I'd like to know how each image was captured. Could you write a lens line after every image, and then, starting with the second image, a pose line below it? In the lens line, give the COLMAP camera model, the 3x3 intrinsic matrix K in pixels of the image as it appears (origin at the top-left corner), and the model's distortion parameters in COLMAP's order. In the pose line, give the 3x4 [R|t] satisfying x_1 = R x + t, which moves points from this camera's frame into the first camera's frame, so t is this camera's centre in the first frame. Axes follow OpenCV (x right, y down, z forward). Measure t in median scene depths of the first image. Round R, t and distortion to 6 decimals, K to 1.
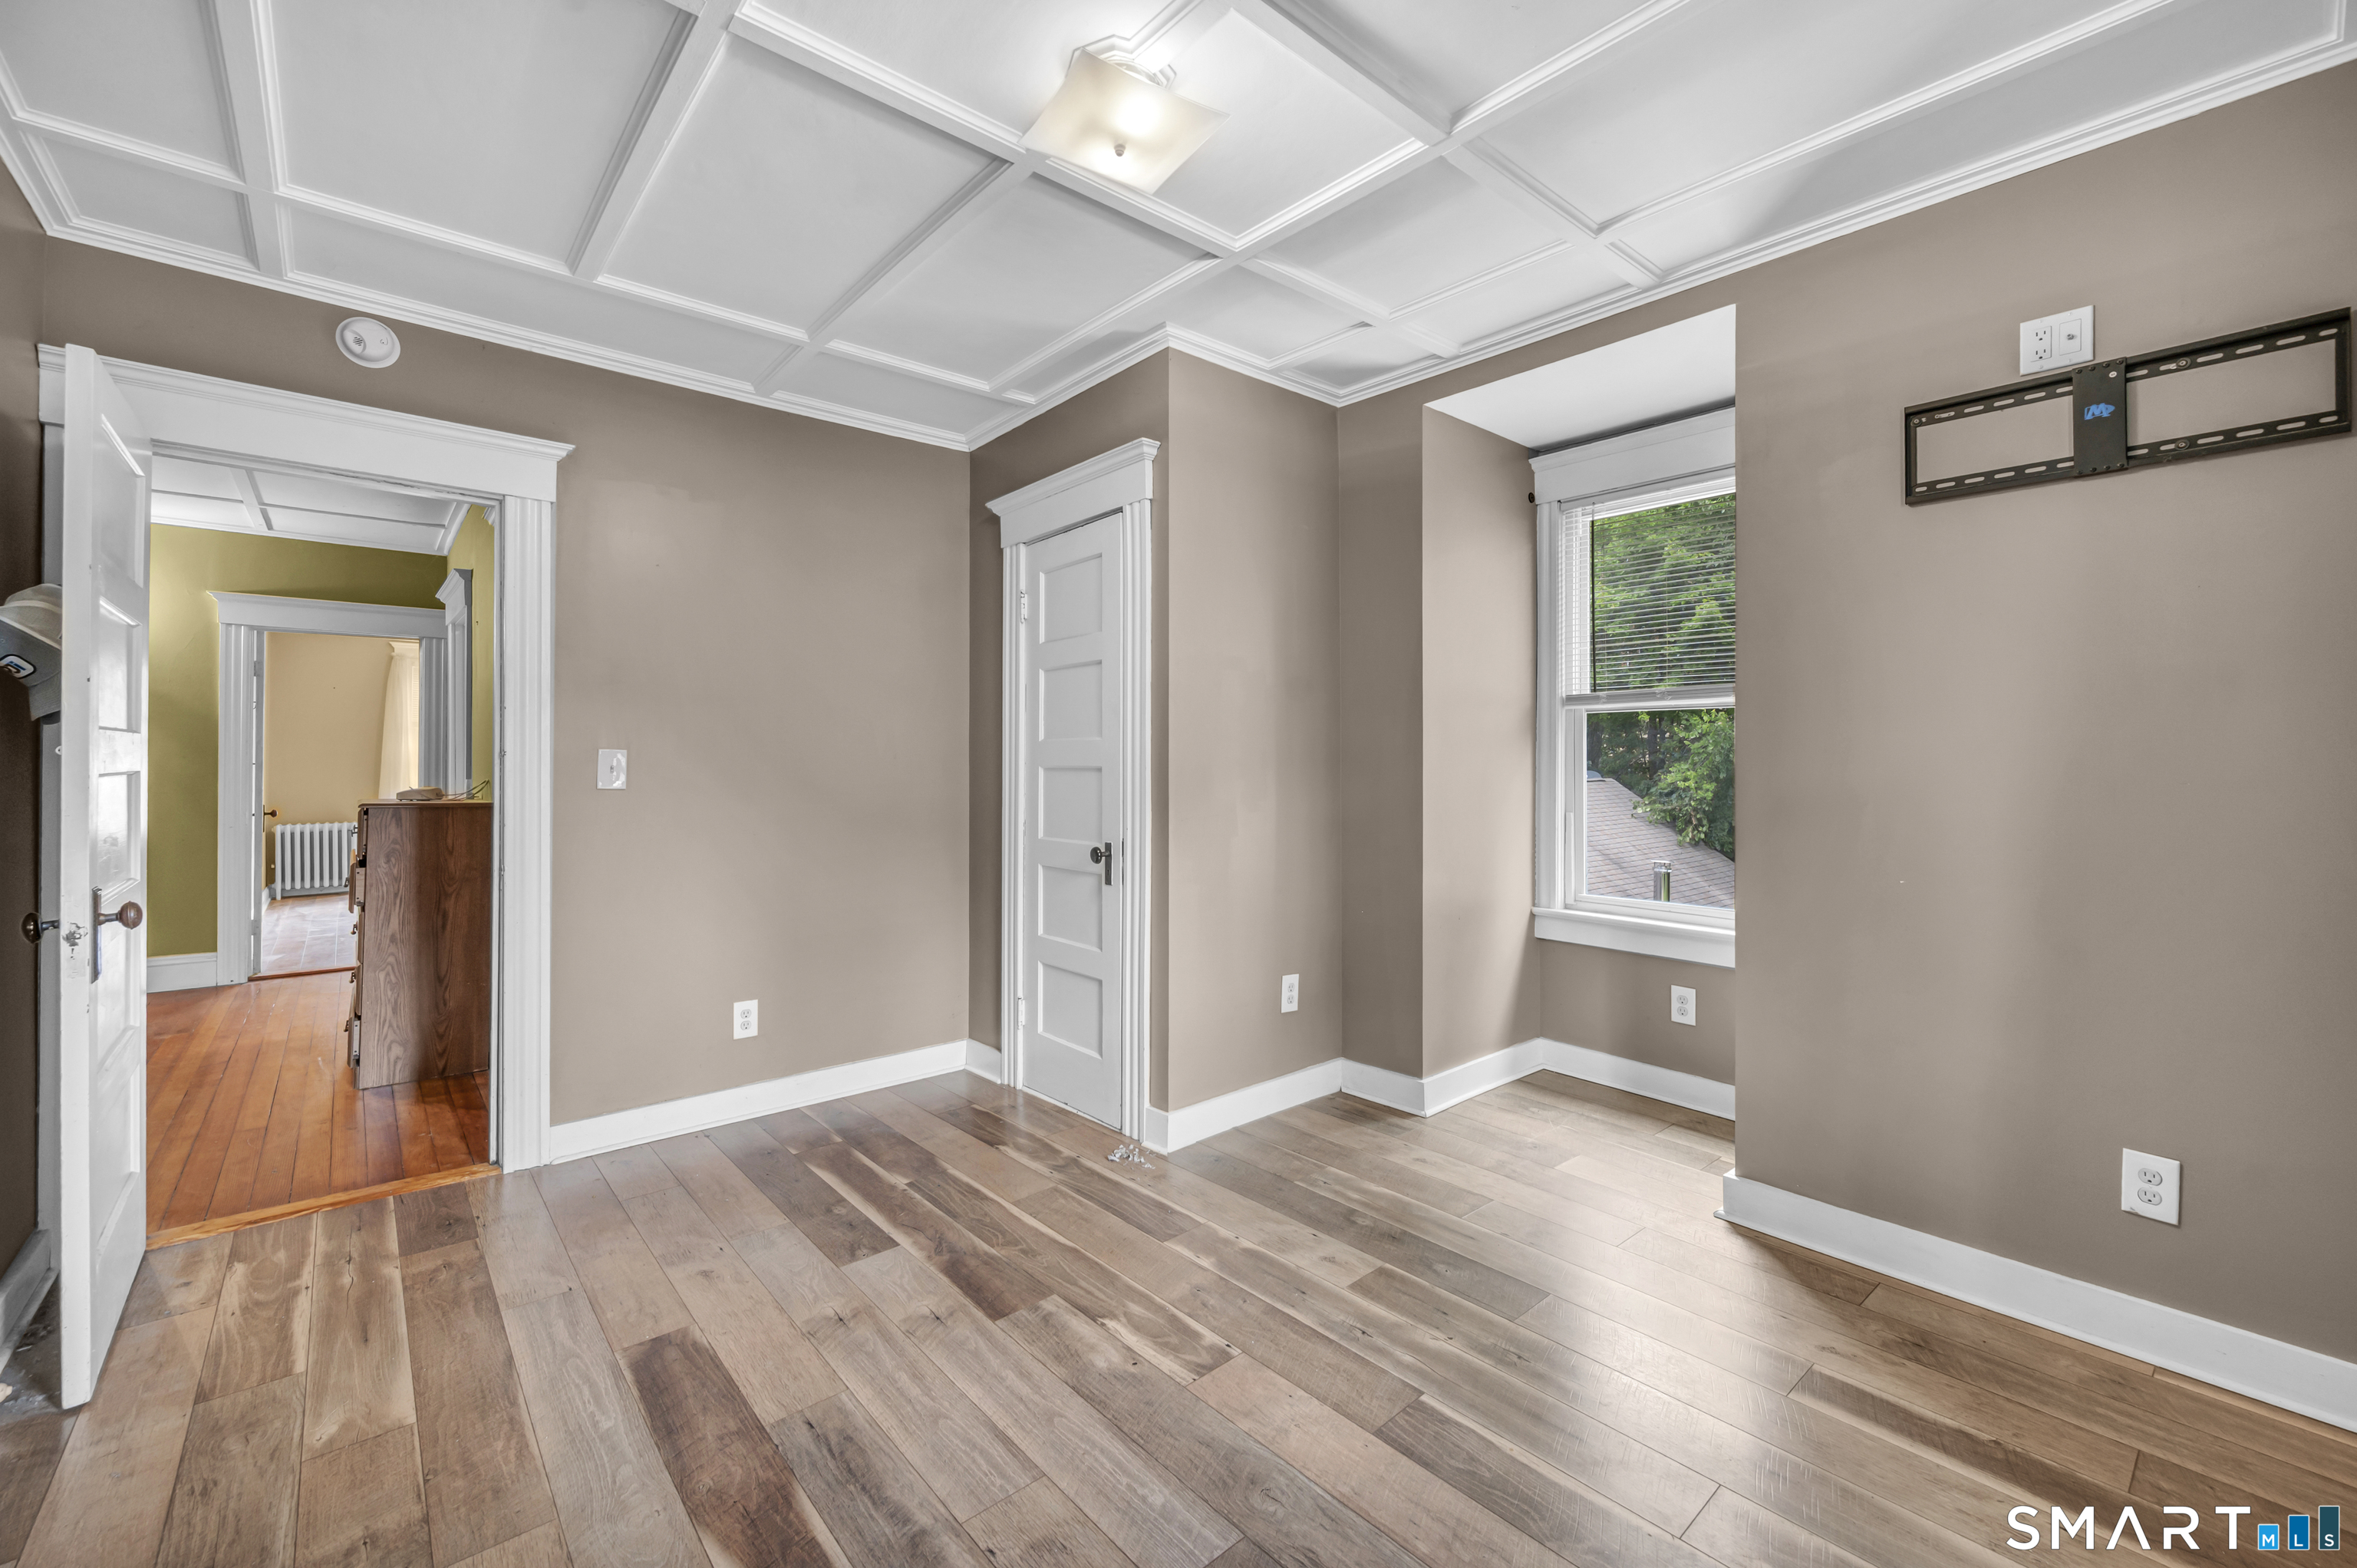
lens RADIAL K [[964.6, 0, 1193.4], [0, 964.6, 749.0], [0, 0, 1]] dist [-0.002149, 0.000251]
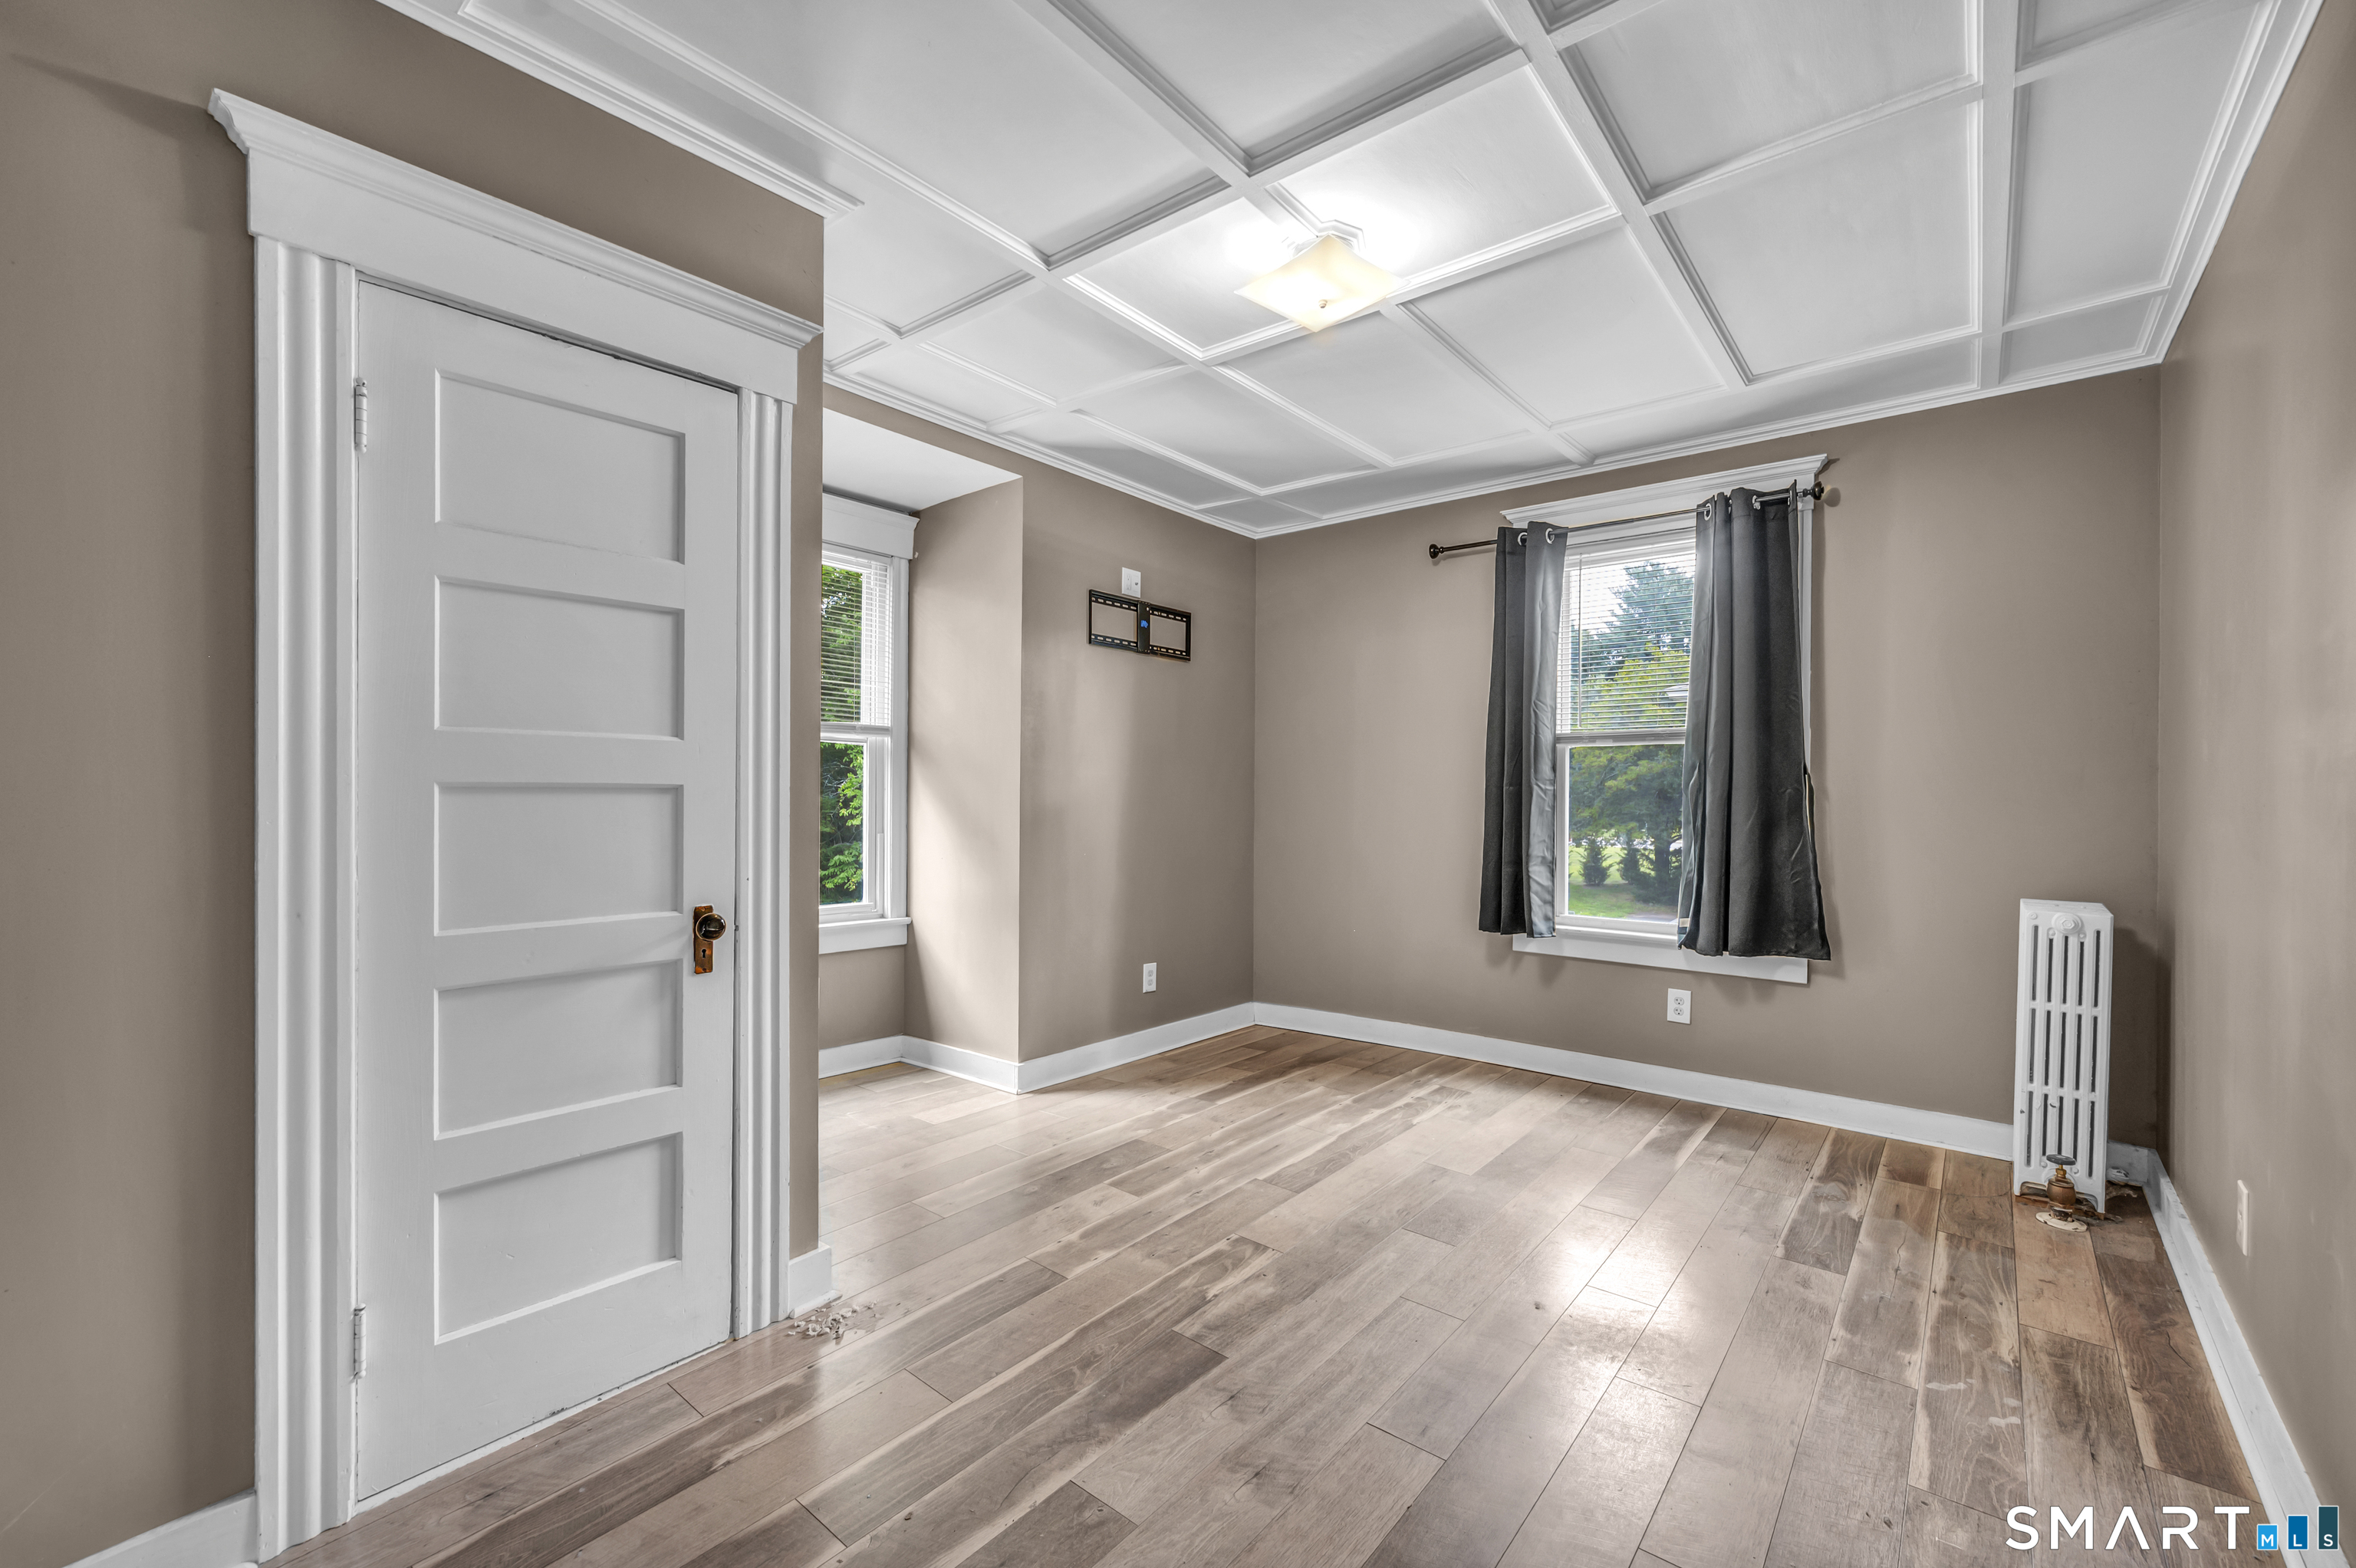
lens RADIAL K [[961.0, 0, 1179.5], [0, 961.0, 802.1], [0, 0, 1]] dist [-0.005422, 0.000138]
pose [[-0.154930, -0.007924, 0.987894, -1.129745], [-0.017227, 0.999837, 0.005318, 0.030896], [-0.987775, -0.016194, -0.155042, 1.187830]]
